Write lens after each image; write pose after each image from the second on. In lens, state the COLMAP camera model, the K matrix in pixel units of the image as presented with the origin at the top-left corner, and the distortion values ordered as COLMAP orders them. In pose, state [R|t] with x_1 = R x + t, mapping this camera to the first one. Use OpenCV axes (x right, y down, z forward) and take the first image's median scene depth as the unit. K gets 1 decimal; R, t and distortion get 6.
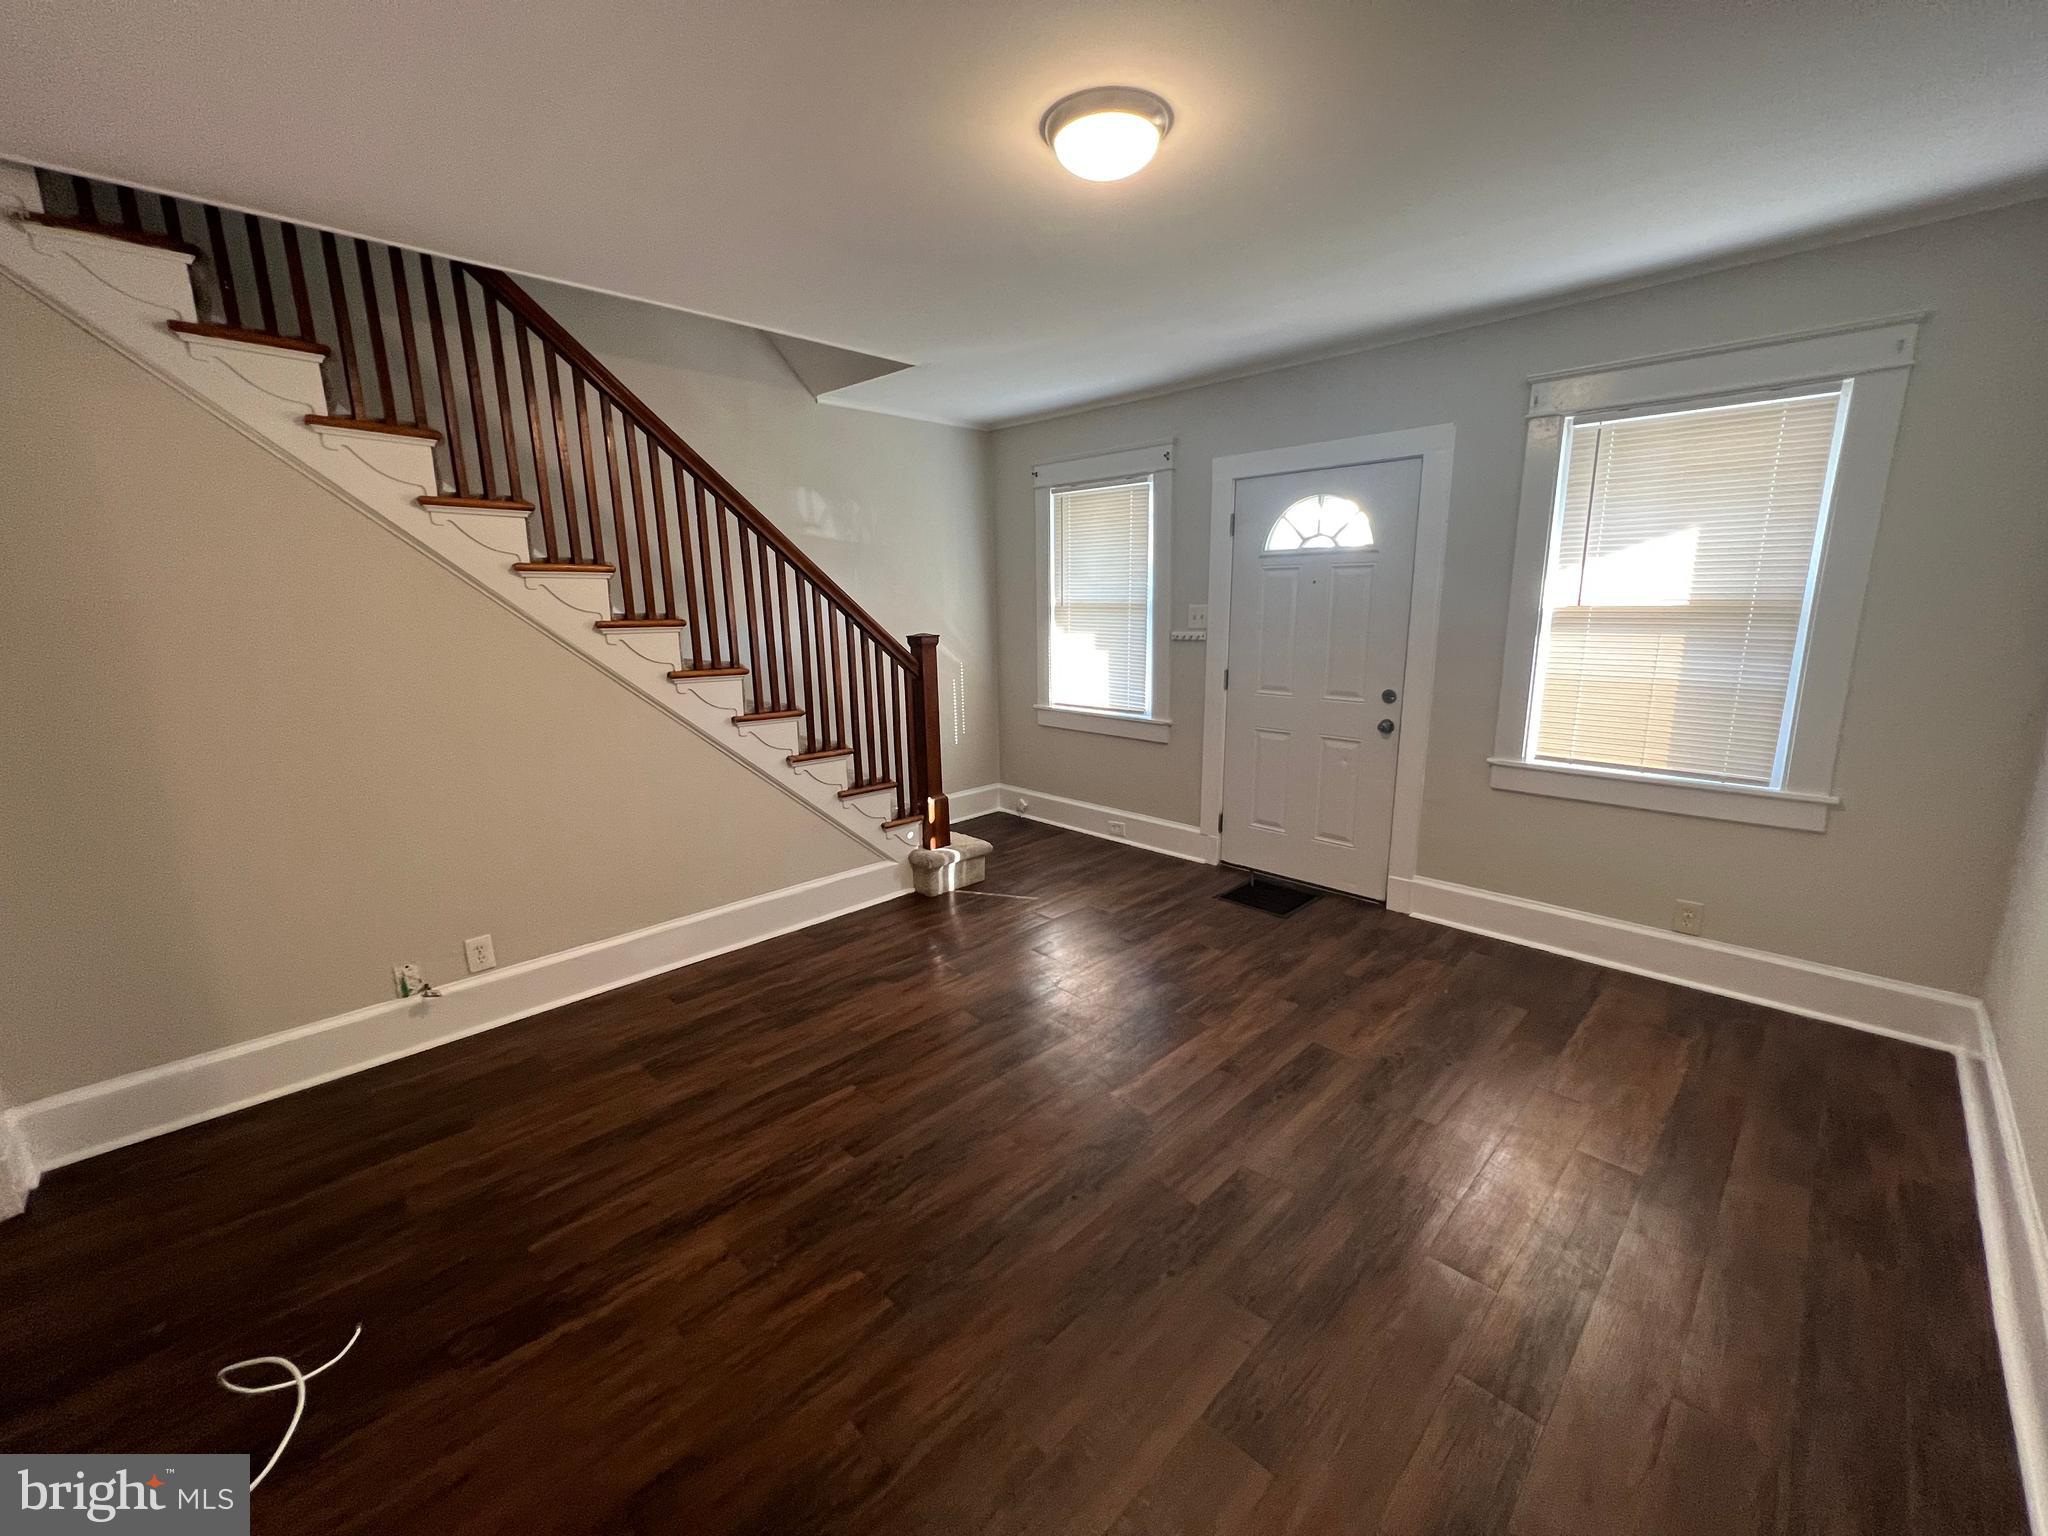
lens RADIAL K [[820.2, 0, 1021.3], [0, 820.2, 768.2], [0, 0, 1]] dist [0.001601, -0.000324]
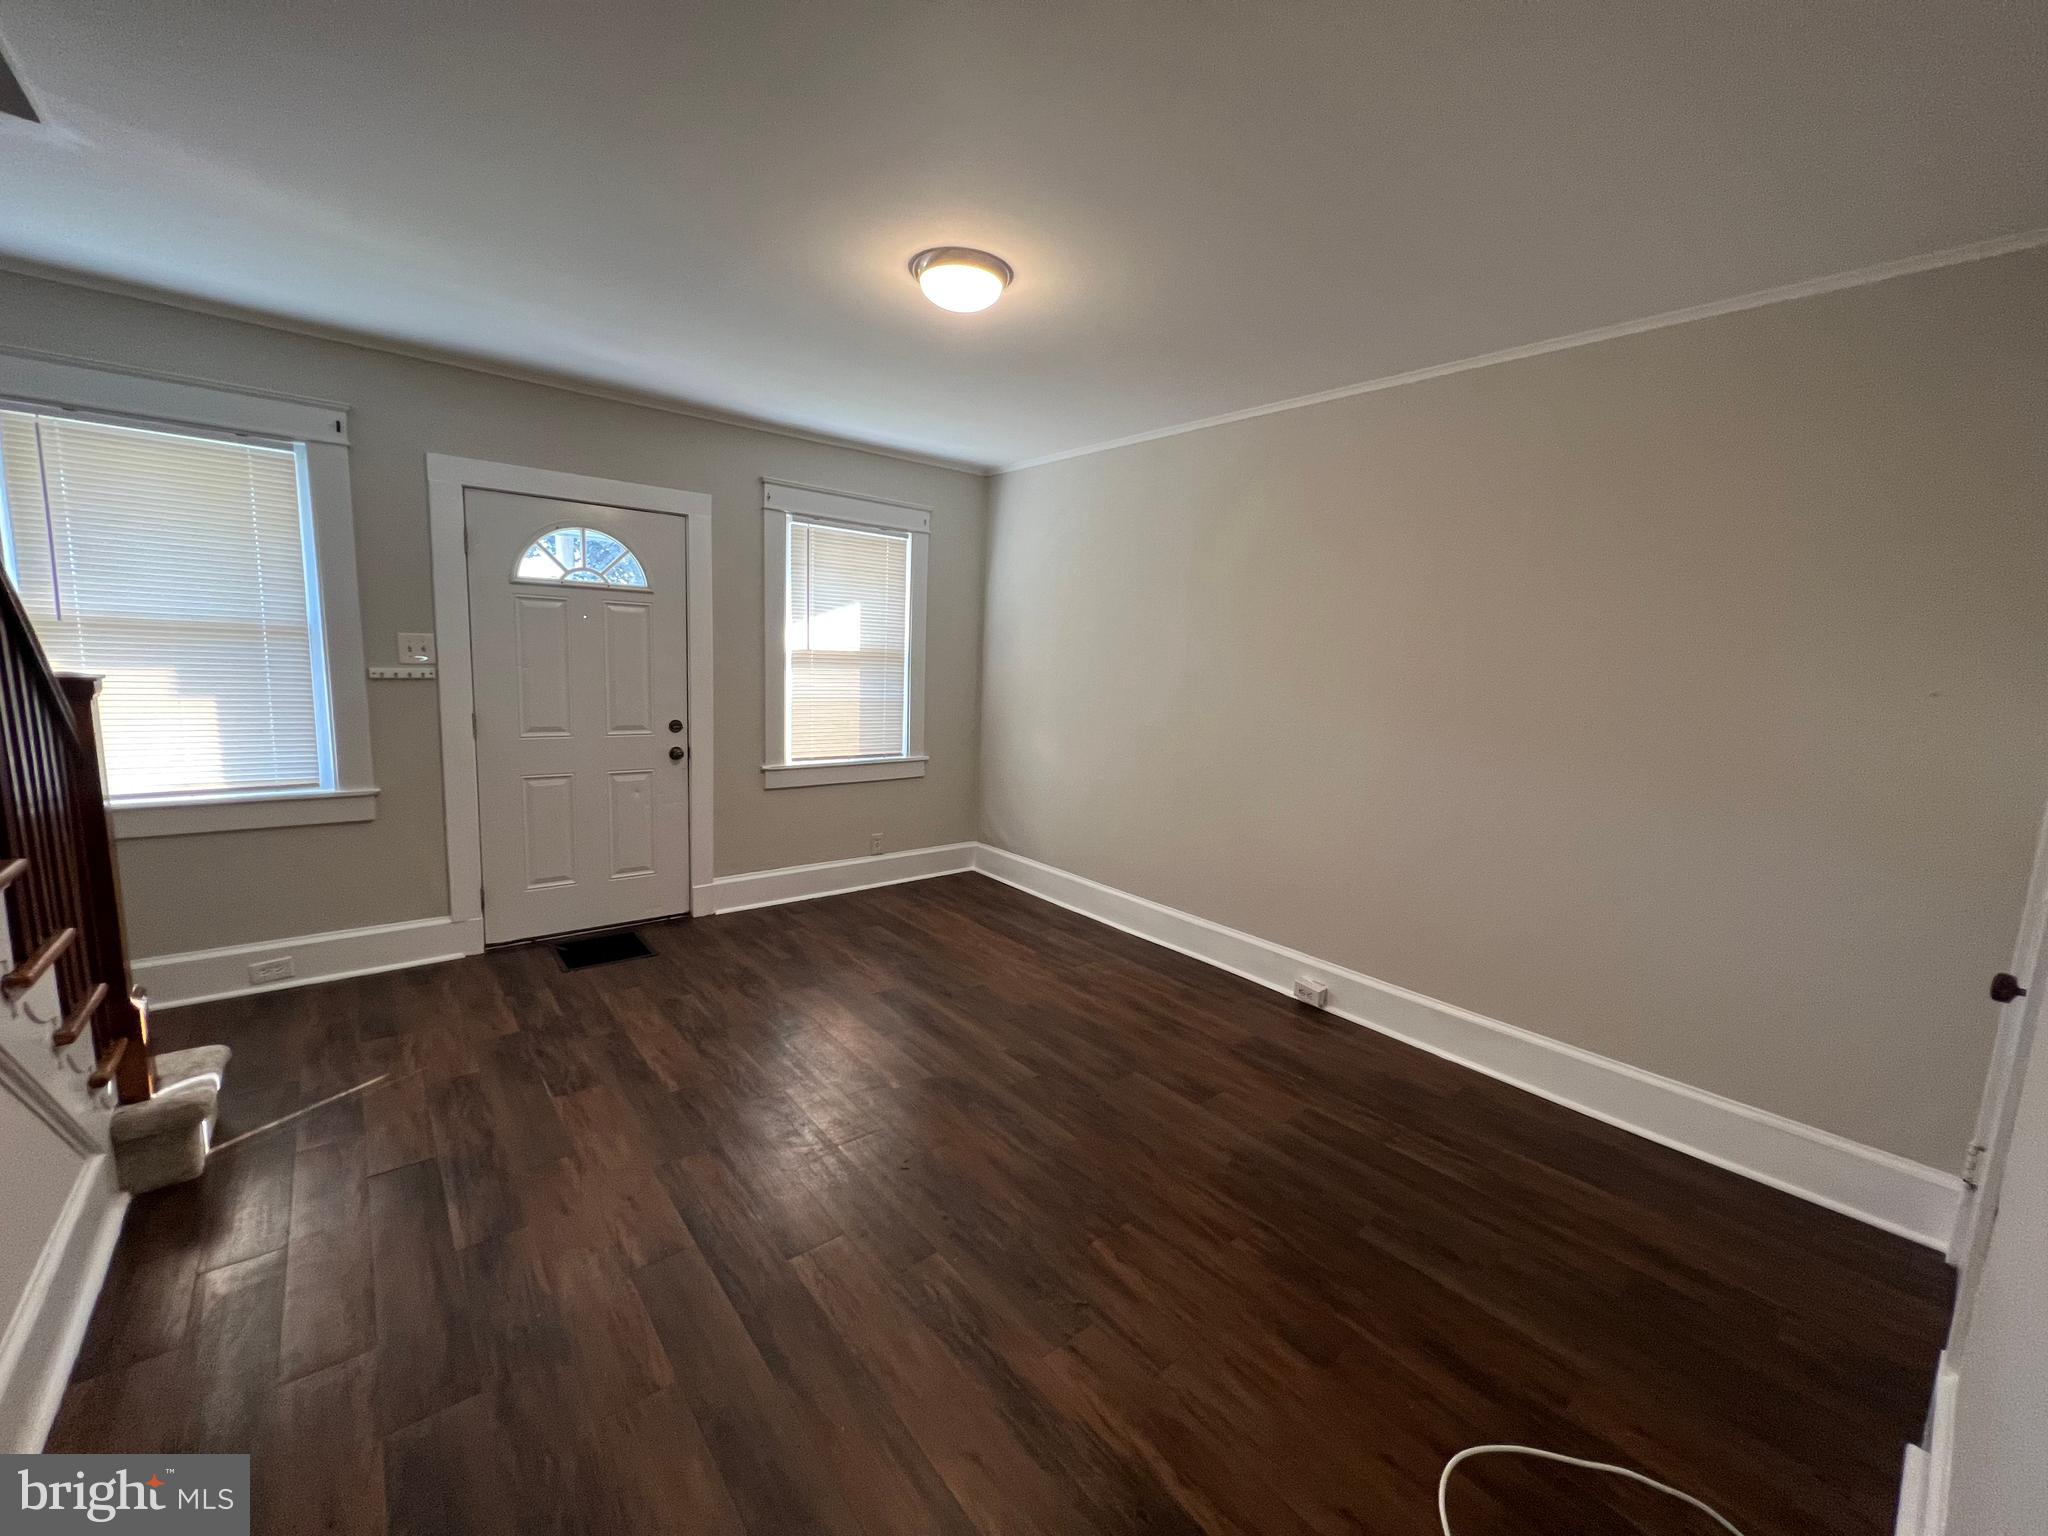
lens RADIAL K [[820.2, 0, 1020.2], [0, 820.2, 769.4], [0, 0, 1]] dist [0.001601, -0.000324]
pose [[0.087548, -0.124503, 0.988349, -0.673622], [0.163696, 0.980469, 0.109010, -0.083413], [-0.982618, 0.152245, 0.106219, 0.487360]]
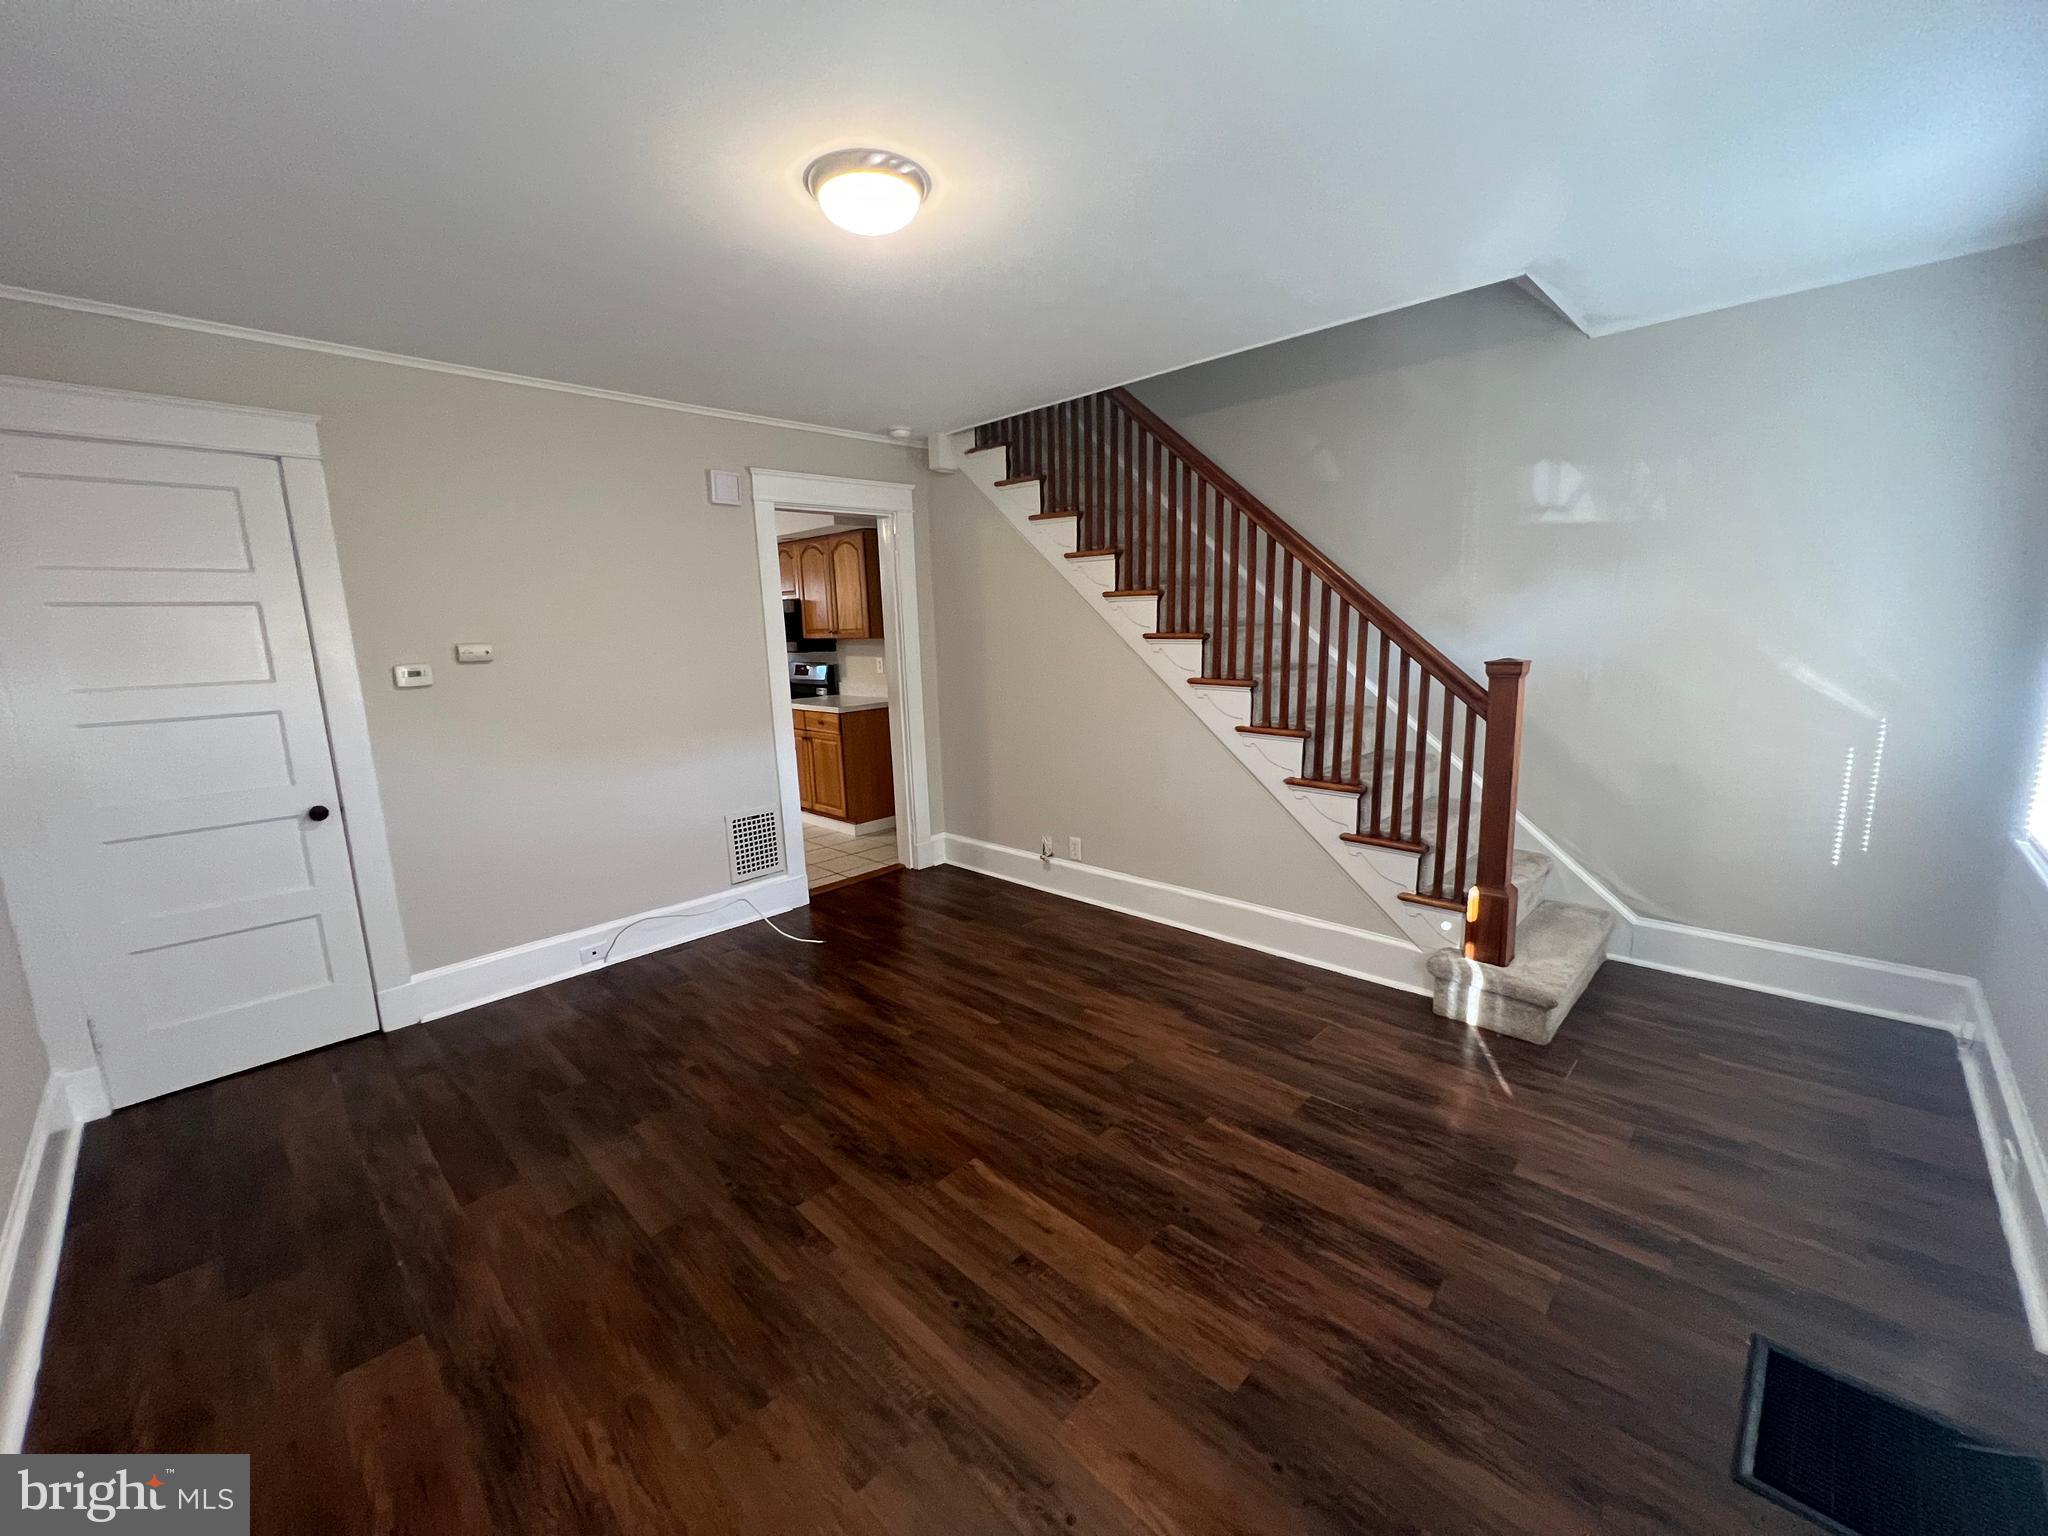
lens RADIAL K [[820.2, 0, 1026.3], [0, 820.2, 768.7], [0, 0, 1]] dist [0.001601, -0.000324]
pose [[0.024635, 0.191289, -0.981224, 0.699280], [-0.174962, 0.967198, 0.184162, -0.158441], [0.984267, 0.167140, 0.057295, 0.690954]]
